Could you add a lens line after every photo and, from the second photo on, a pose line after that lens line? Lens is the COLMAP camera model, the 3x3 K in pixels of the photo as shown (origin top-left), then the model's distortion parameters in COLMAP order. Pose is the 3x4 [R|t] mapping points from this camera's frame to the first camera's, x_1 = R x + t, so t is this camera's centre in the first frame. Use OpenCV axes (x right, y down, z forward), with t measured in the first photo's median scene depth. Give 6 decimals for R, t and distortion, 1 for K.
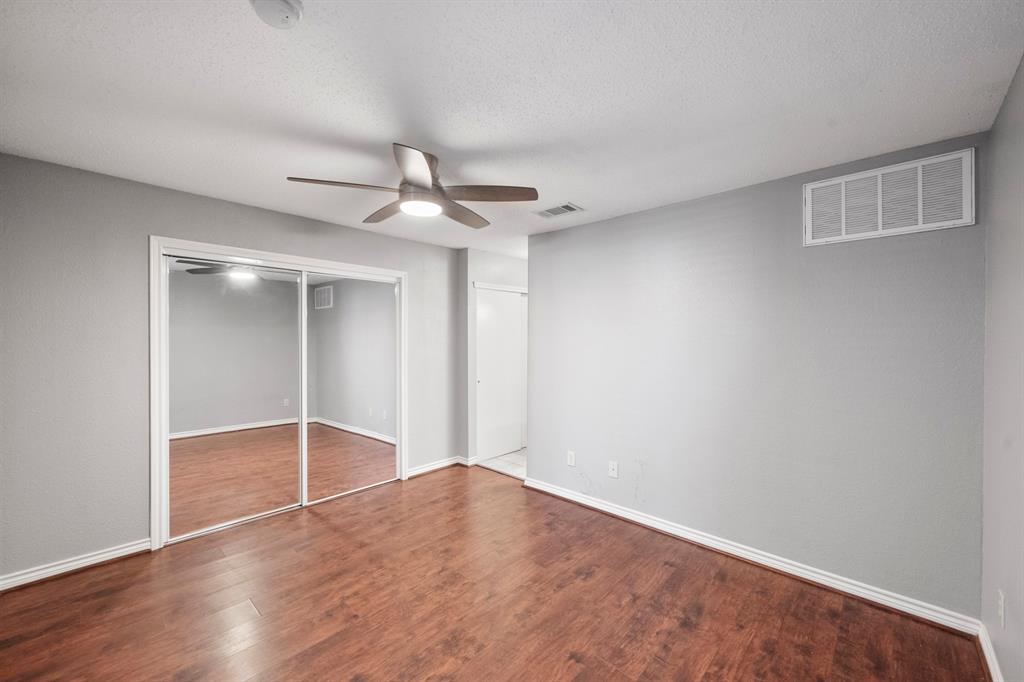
lens RADIAL K [[408.3, 0, 518.6], [0, 408.3, 334.1], [0, 0, 1]] dist [0.000128, 0.000817]
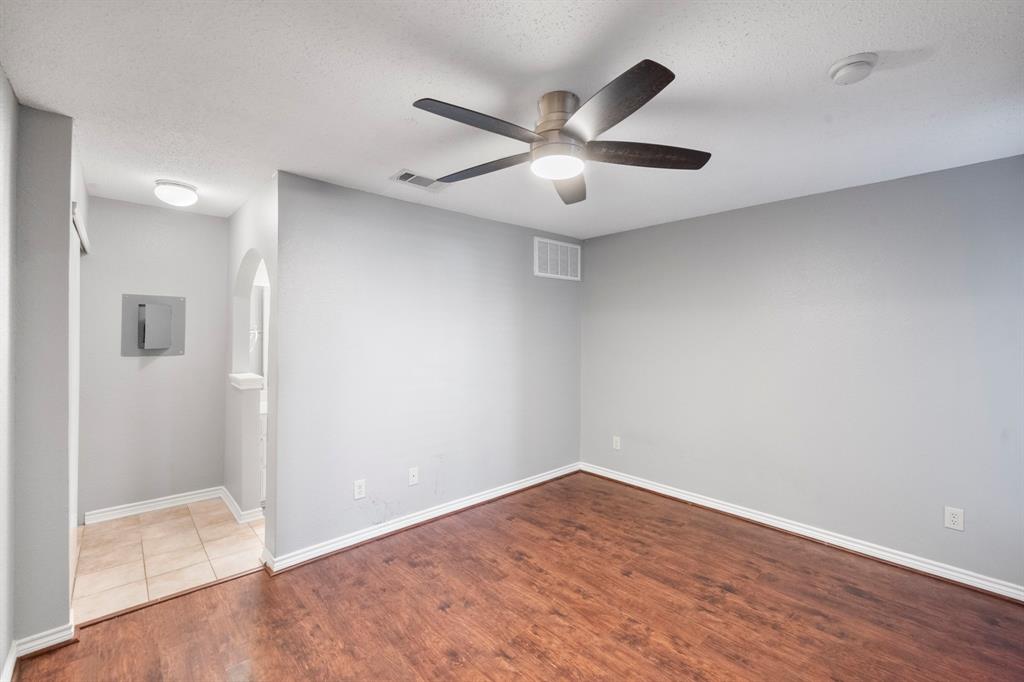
lens RADIAL K [[440.8, 0, 502.4], [0, 440.8, 325.4], [0, 0, 1]] dist [-0.000285, 0.001813]
pose [[0.077390, 0.018271, 0.996833, -1.026907], [-0.010248, 0.999794, -0.017530, 0.010572], [-0.996948, -0.008859, 0.077561, 0.998839]]
